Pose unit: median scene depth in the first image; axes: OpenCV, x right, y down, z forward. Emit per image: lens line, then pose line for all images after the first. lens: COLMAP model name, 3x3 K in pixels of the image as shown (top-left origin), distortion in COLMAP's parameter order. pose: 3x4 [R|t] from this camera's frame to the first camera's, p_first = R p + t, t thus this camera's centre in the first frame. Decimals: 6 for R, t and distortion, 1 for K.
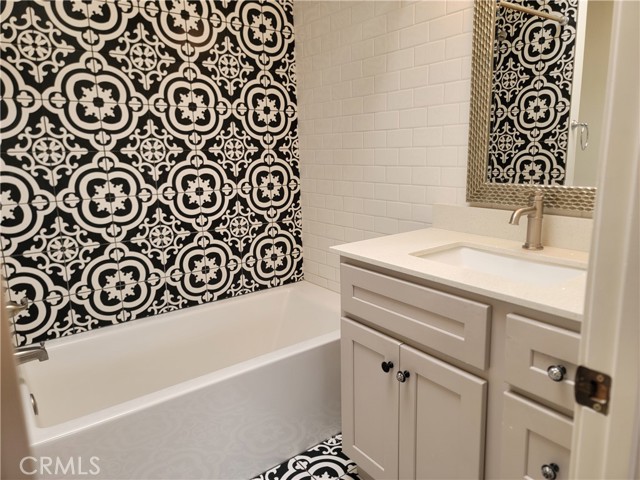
lens RADIAL K [[450.5, 0, 320.2], [0, 450.5, 239.2], [0, 0, 1]] dist [0.068883, -0.043579]
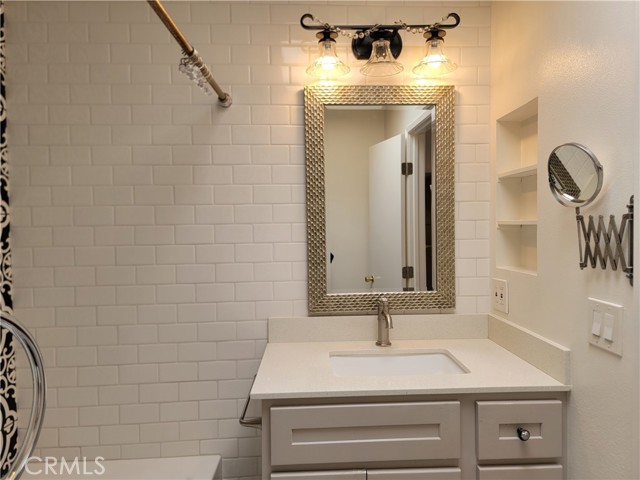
lens RADIAL K [[450.5, 0, 321.6], [0, 450.5, 239.7], [0, 0, 1]] dist [0.068883, -0.043579]
pose [[0.562420, -0.017305, 0.826671, -0.656183], [0.167166, 0.981515, -0.093183, -0.176584], [-0.809777, 0.190599, 0.554917, 0.412960]]
